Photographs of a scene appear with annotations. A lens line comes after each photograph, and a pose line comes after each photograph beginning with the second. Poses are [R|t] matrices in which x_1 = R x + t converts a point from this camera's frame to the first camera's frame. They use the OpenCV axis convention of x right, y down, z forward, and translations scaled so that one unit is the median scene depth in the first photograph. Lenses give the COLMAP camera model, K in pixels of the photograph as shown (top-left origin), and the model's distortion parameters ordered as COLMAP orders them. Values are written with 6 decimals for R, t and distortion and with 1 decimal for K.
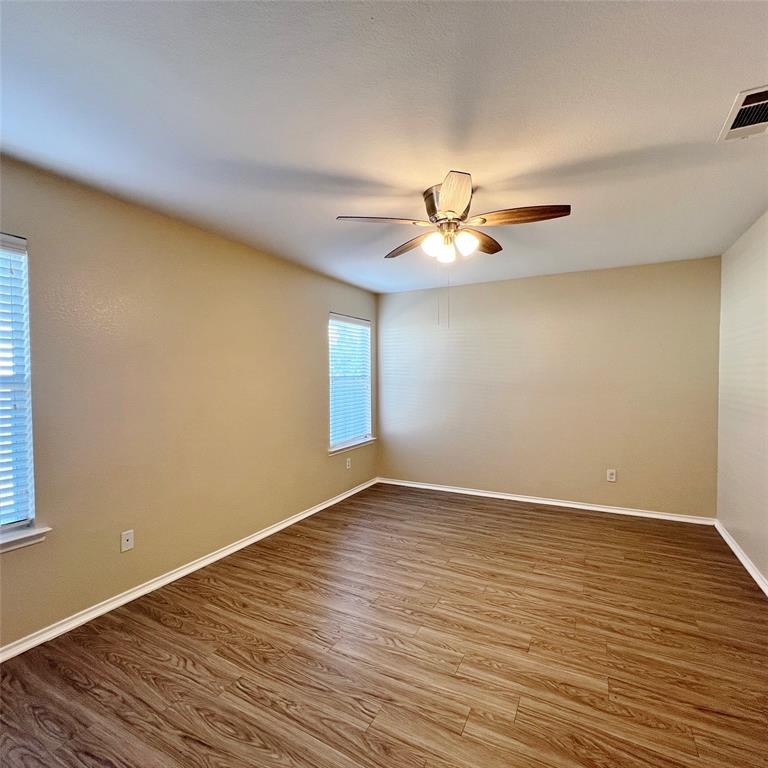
lens RADIAL K [[409.3, 0, 384.0], [0, 409.3, 384.0], [0, 0, 1]] dist [0.005443, 0.000497]
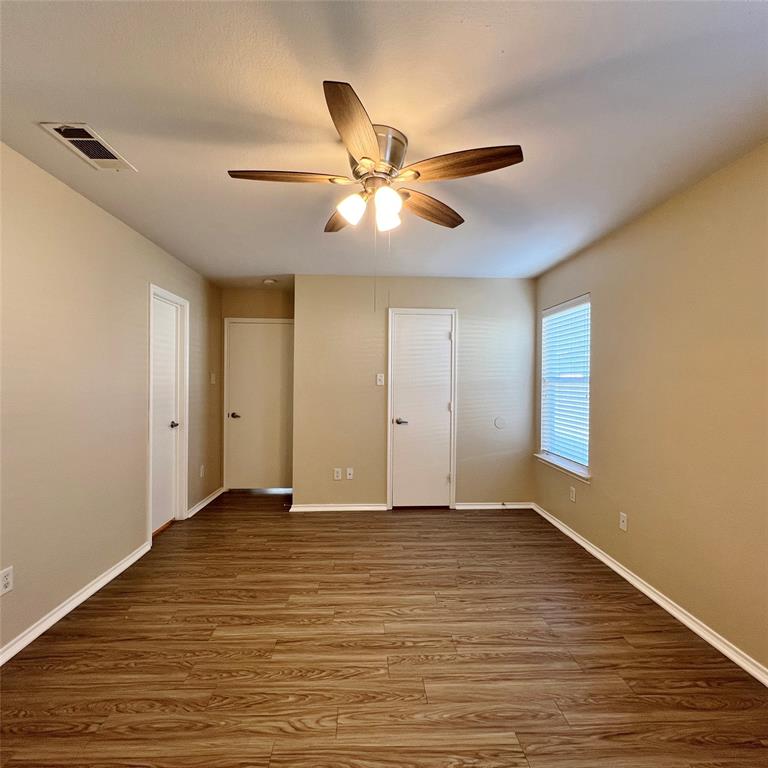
lens RADIAL K [[408.3, 0, 384.0], [0, 408.3, 384.0], [0, 0, 1]] dist [-0.004491, 0.001414]
pose [[-0.859269, -0.002603, -0.511518, 0.594160], [-0.016098, 0.999629, 0.021954, -0.015156], [0.511271, 0.027099, -0.858992, 1.841946]]
